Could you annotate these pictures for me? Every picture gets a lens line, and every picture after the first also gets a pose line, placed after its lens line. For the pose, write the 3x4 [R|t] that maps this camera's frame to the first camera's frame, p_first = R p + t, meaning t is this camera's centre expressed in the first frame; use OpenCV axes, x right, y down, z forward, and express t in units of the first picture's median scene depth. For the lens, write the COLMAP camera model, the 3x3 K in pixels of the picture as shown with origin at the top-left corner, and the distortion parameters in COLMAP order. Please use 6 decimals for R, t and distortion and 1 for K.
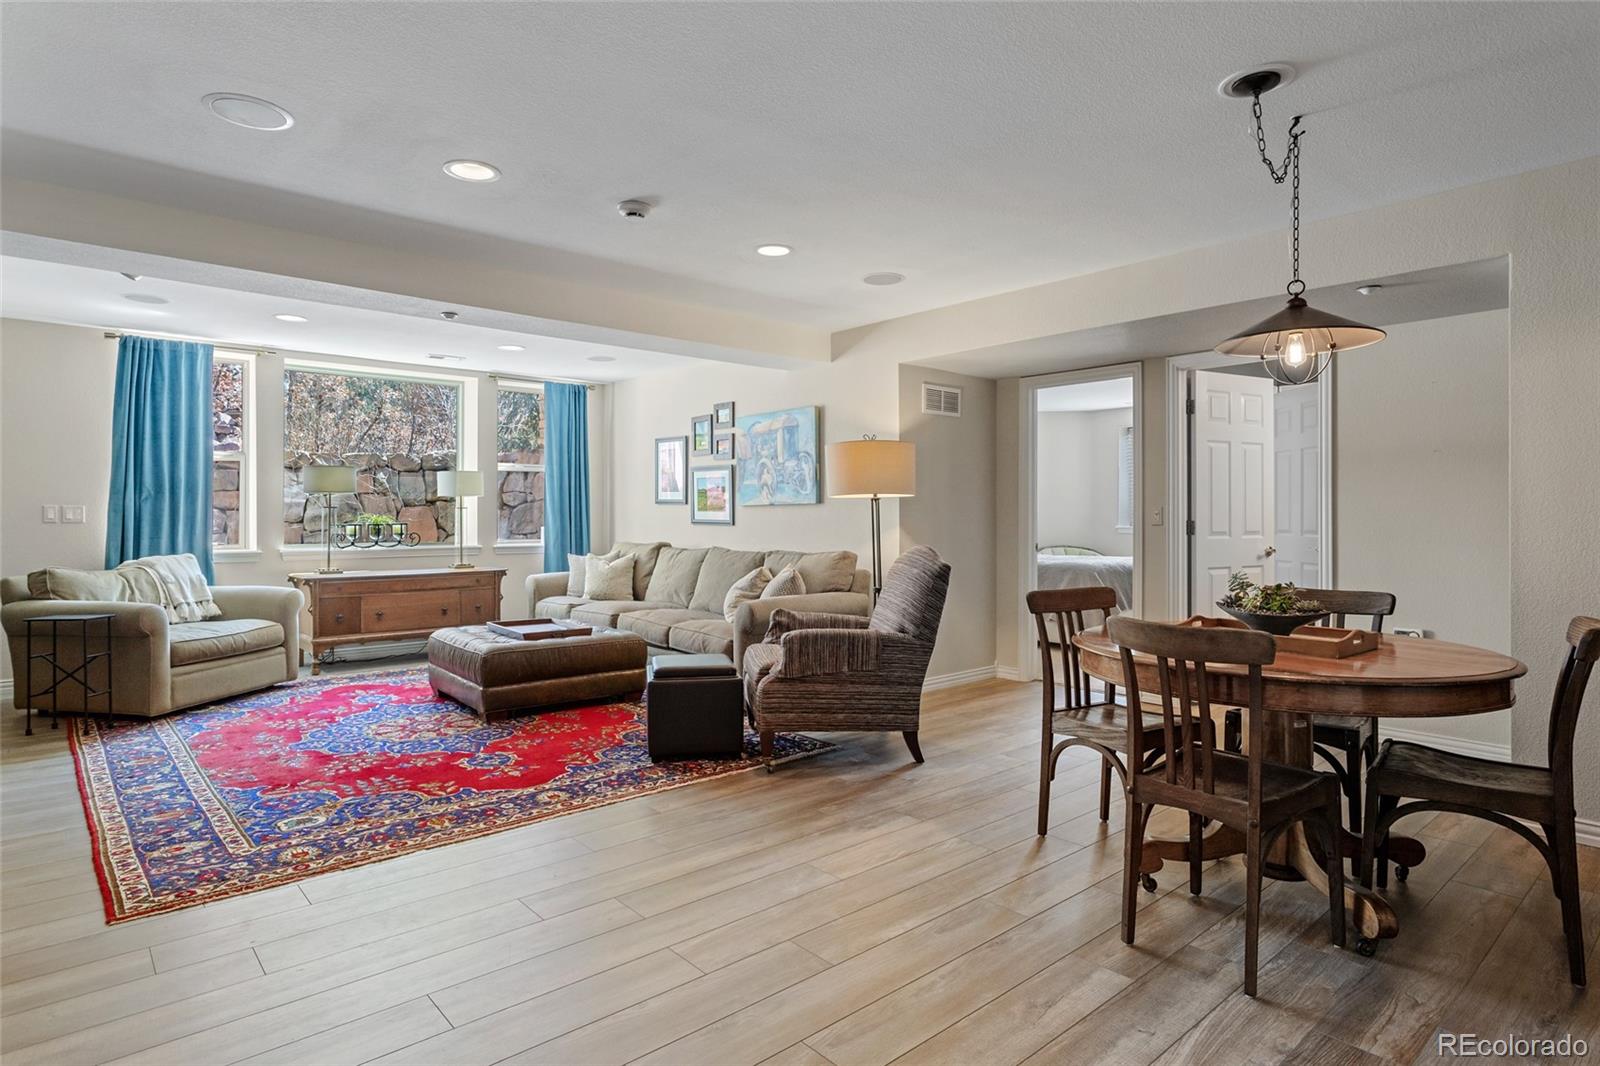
lens RADIAL K [[873.2, 0, 791.1], [0, 873.2, 526.9], [0, 0, 1]] dist [0.002171, 0.001104]
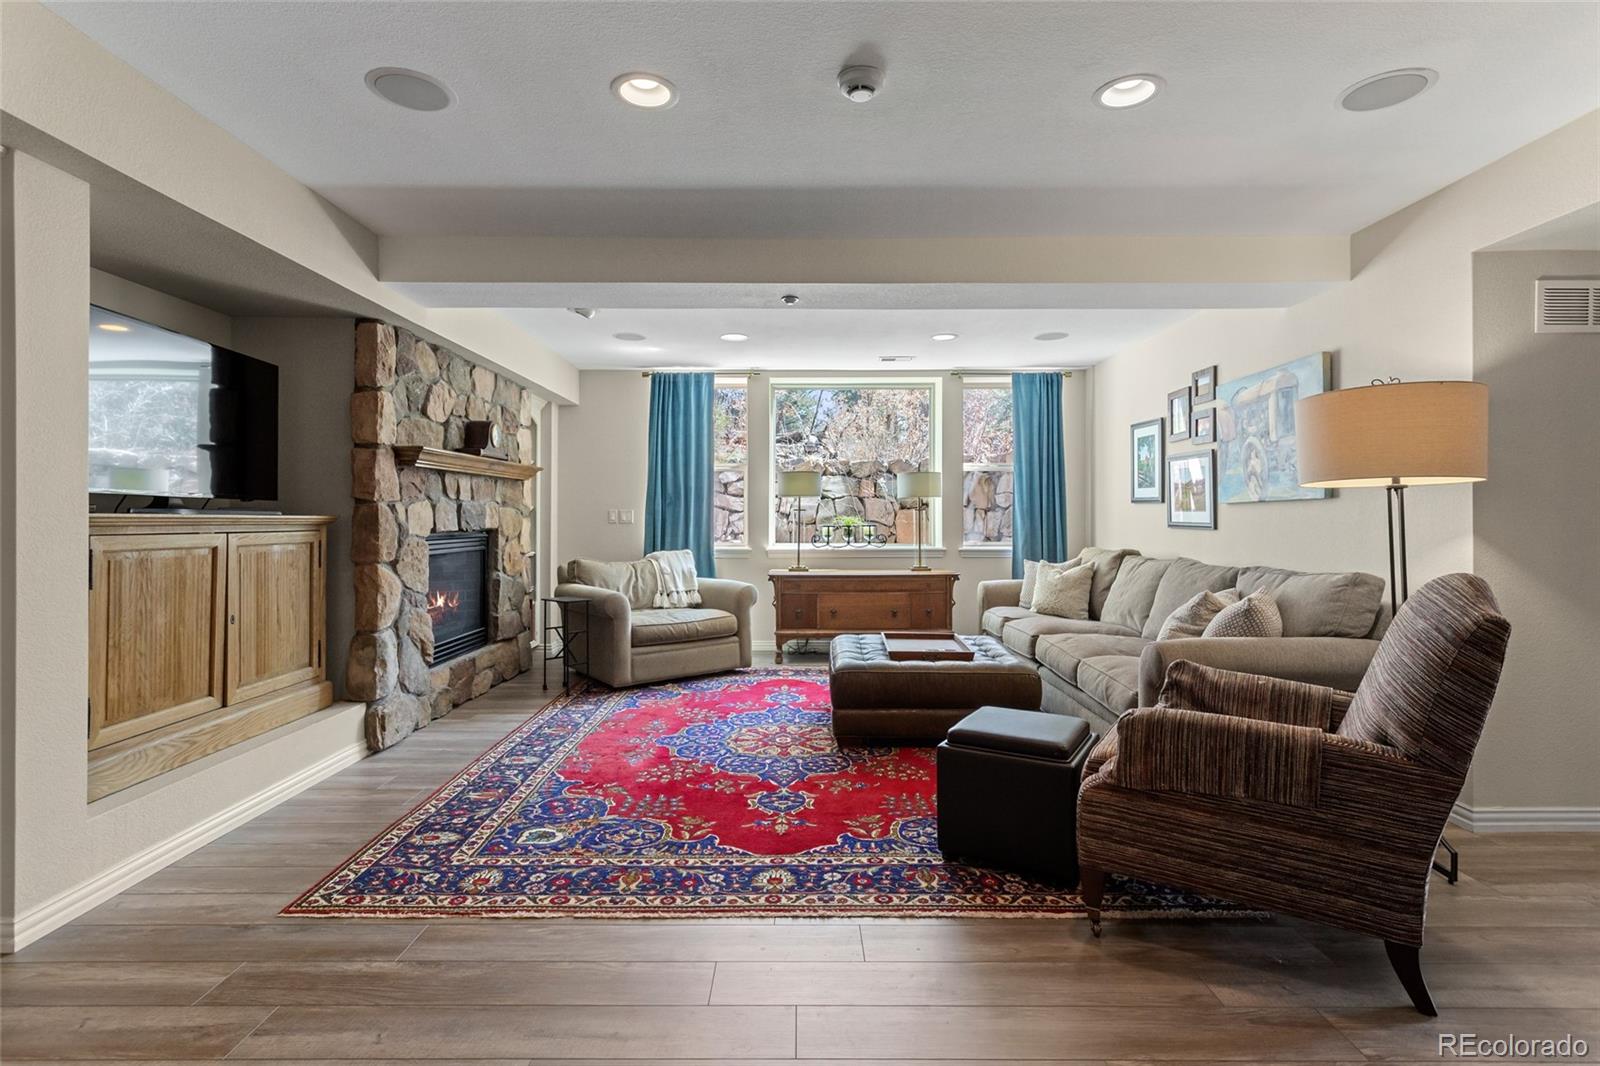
lens RADIAL K [[771.7, 0, 808.3], [0, 771.7, 521.1], [0, 0, 1]] dist [0.002514, 0.000880]
pose [[0.754484, 0.001928, -0.656315, 0.152858], [-0.007786, 0.999952, -0.006013, -0.003692], [0.656272, 0.009647, 0.754463, 0.388477]]
